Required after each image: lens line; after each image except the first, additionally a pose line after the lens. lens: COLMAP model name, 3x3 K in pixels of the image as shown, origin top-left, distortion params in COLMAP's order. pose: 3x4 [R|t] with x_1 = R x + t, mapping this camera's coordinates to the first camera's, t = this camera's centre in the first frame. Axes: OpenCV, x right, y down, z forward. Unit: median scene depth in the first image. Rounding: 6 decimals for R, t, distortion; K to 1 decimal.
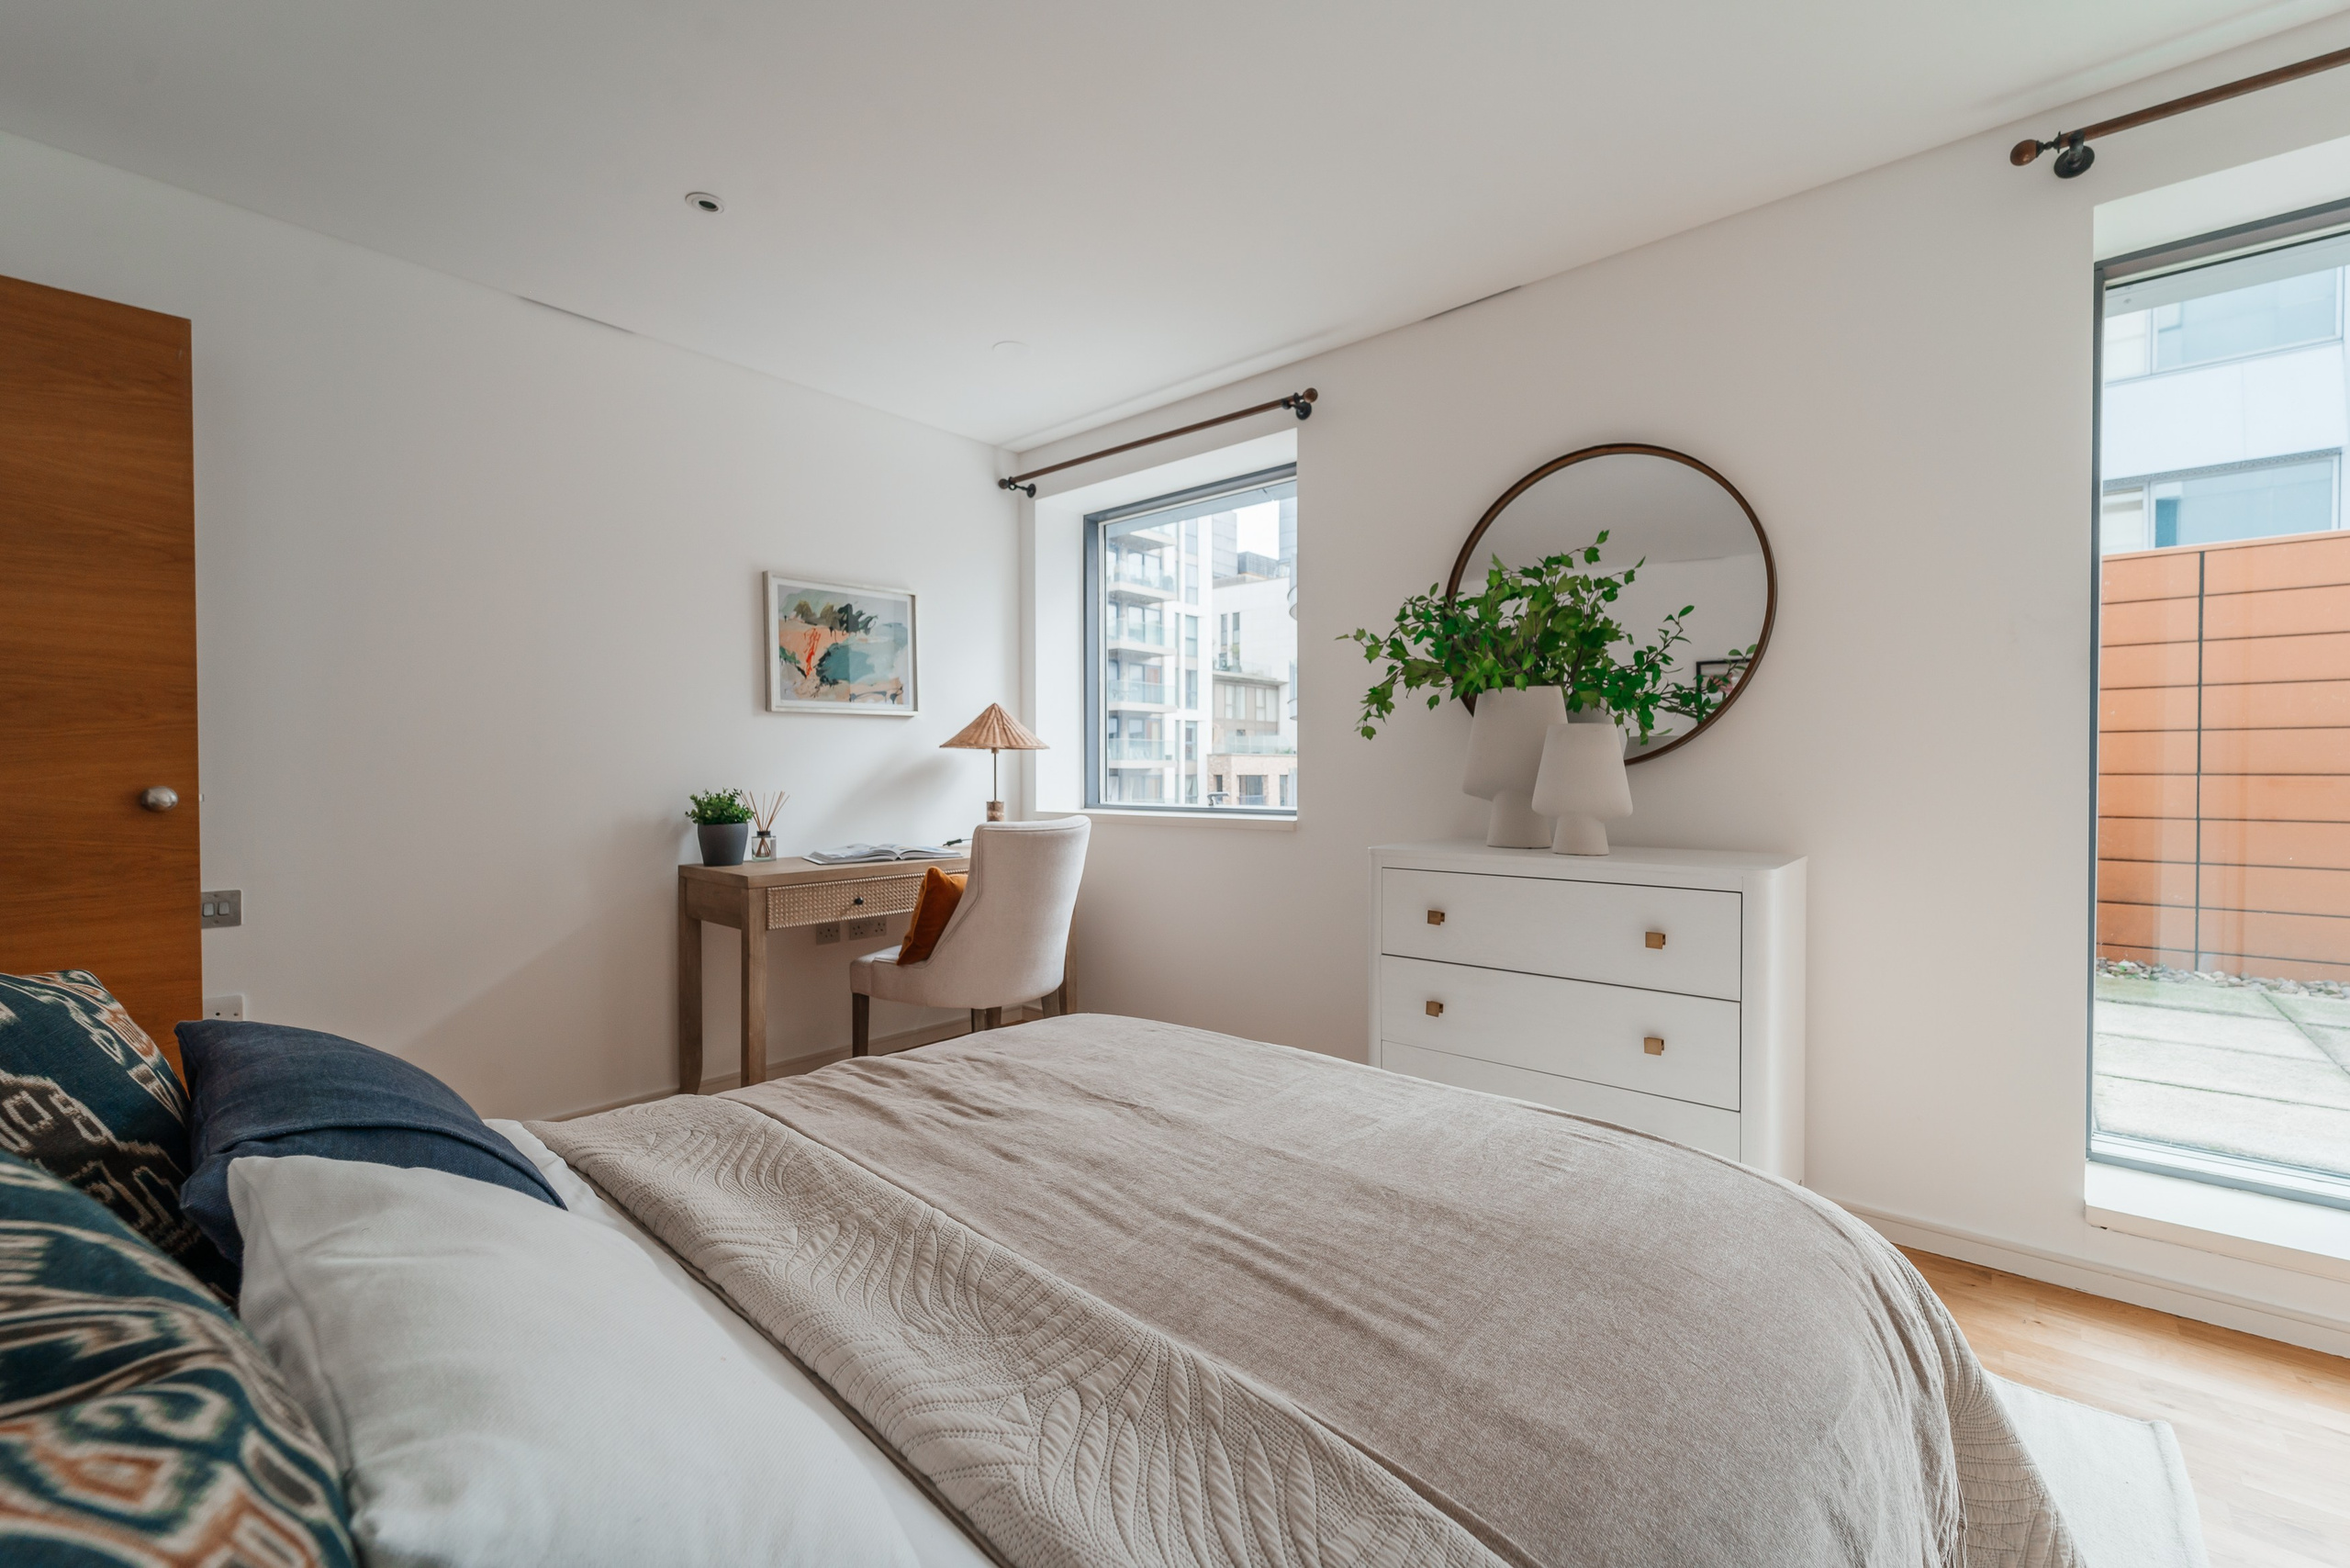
lens RADIAL K [[946.9, 0, 1186.6], [0, 946.9, 782.7], [0, 0, 1]] dist [0.001276, -0.000742]
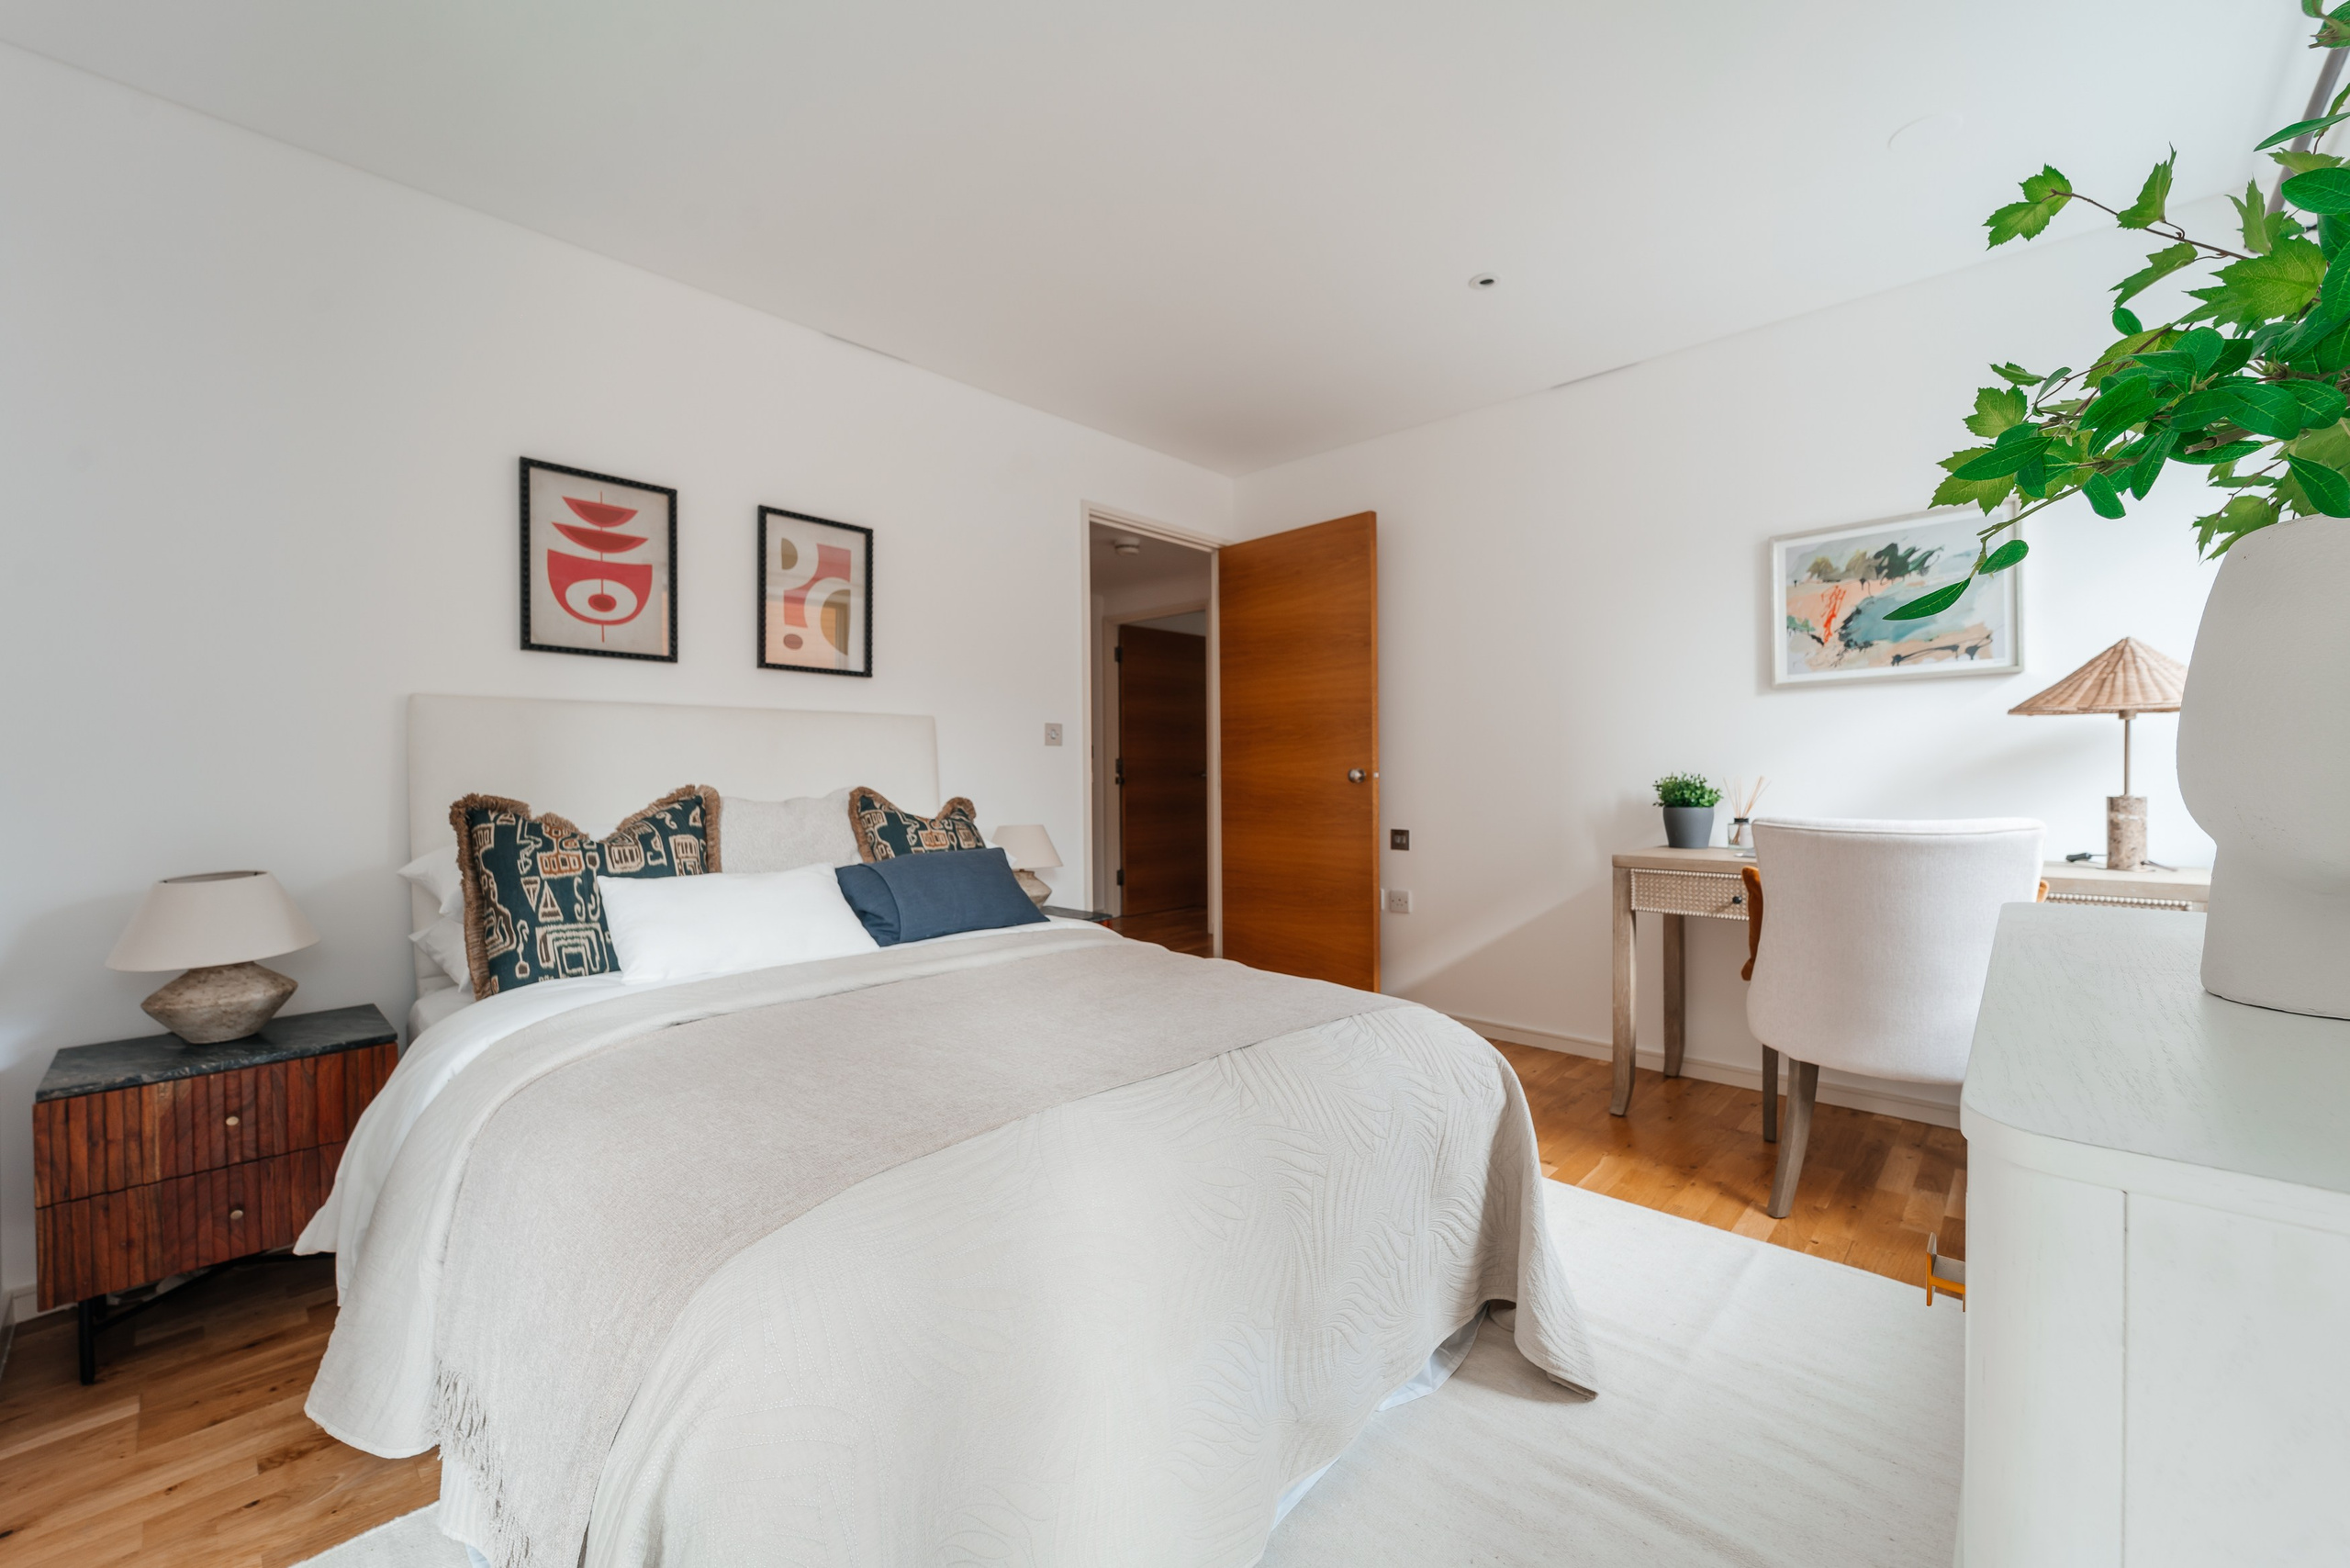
lens RADIAL K [[943.1, 0, 1178.0], [0, 943.1, 782.8], [0, 0, 1]] dist [0.003519, -0.000491]
pose [[-0.039537, 0.011996, -0.999146, 0.474763], [-0.005685, 0.999909, 0.012230, 0.007103], [0.999202, 0.006164, -0.039466, 0.436818]]
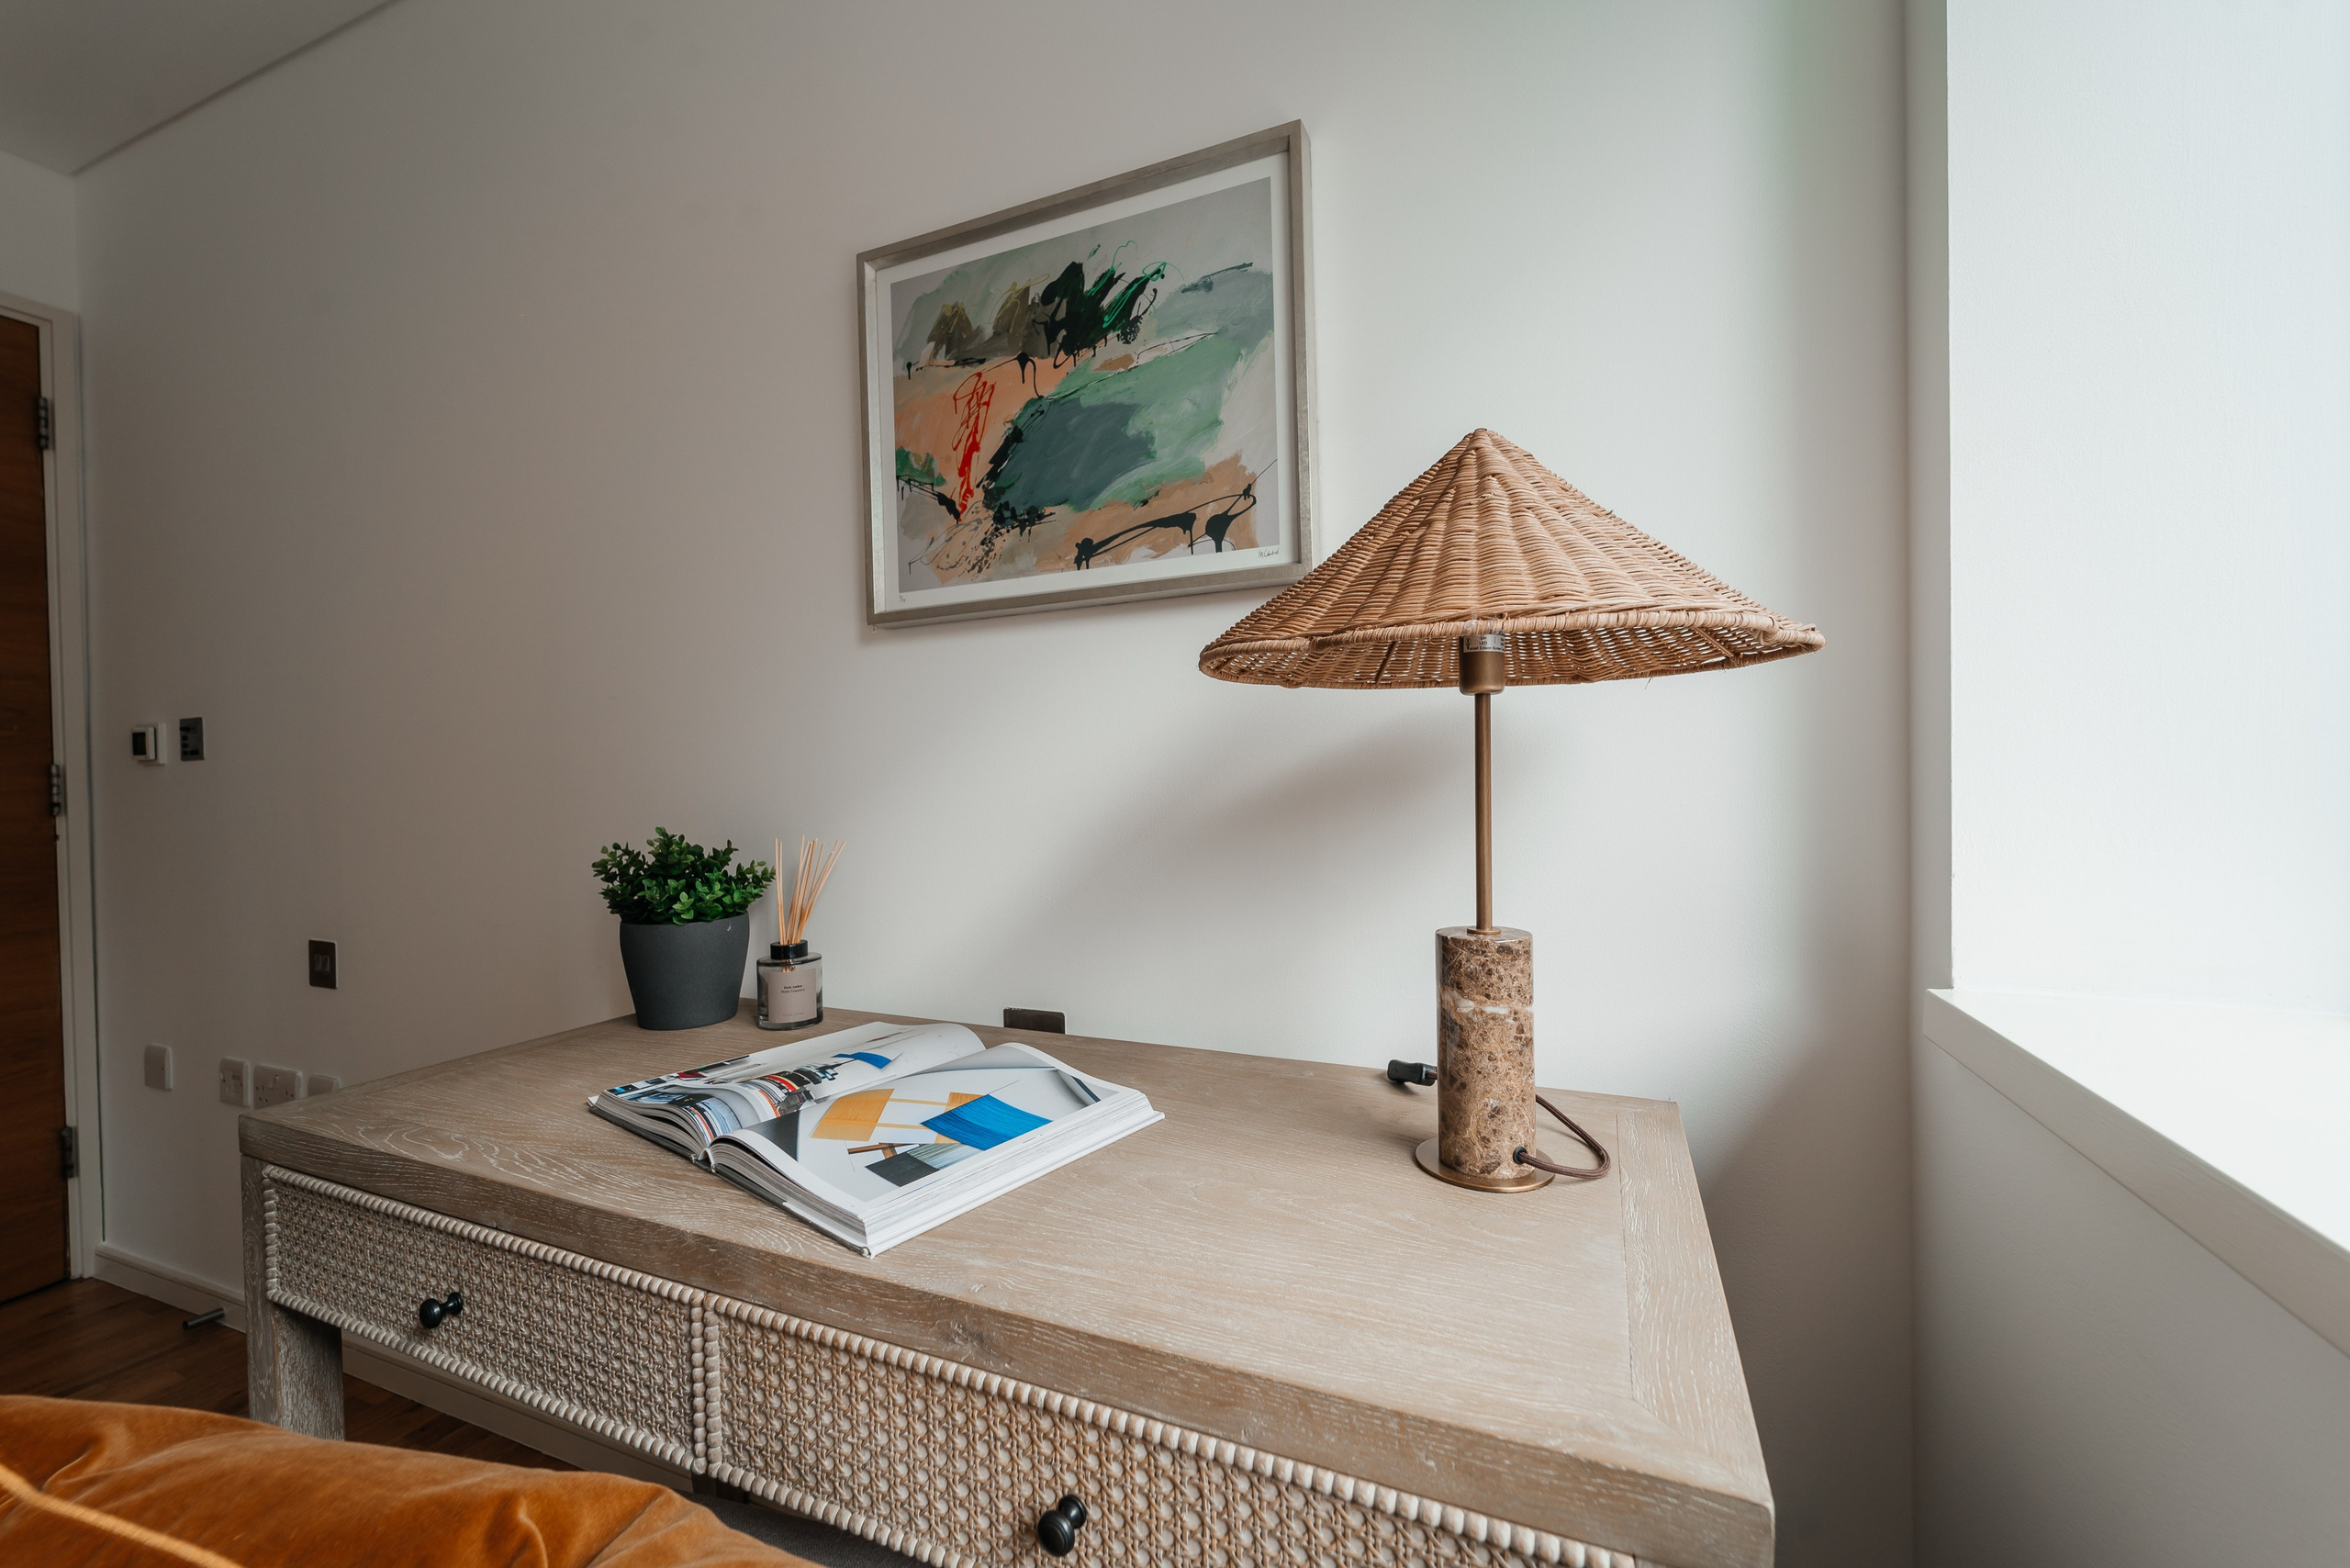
lens RADIAL K [[943.1, 0, 1178.0], [0, 943.1, 782.8], [0, 0, 1]] dist [0.003519, -0.000491]
pose [[0.307839, 0.008761, -0.951398, -0.038543], [0.002259, 0.999948, 0.009939, -0.015383], [0.951436, -0.005208, 0.307803, 0.948921]]
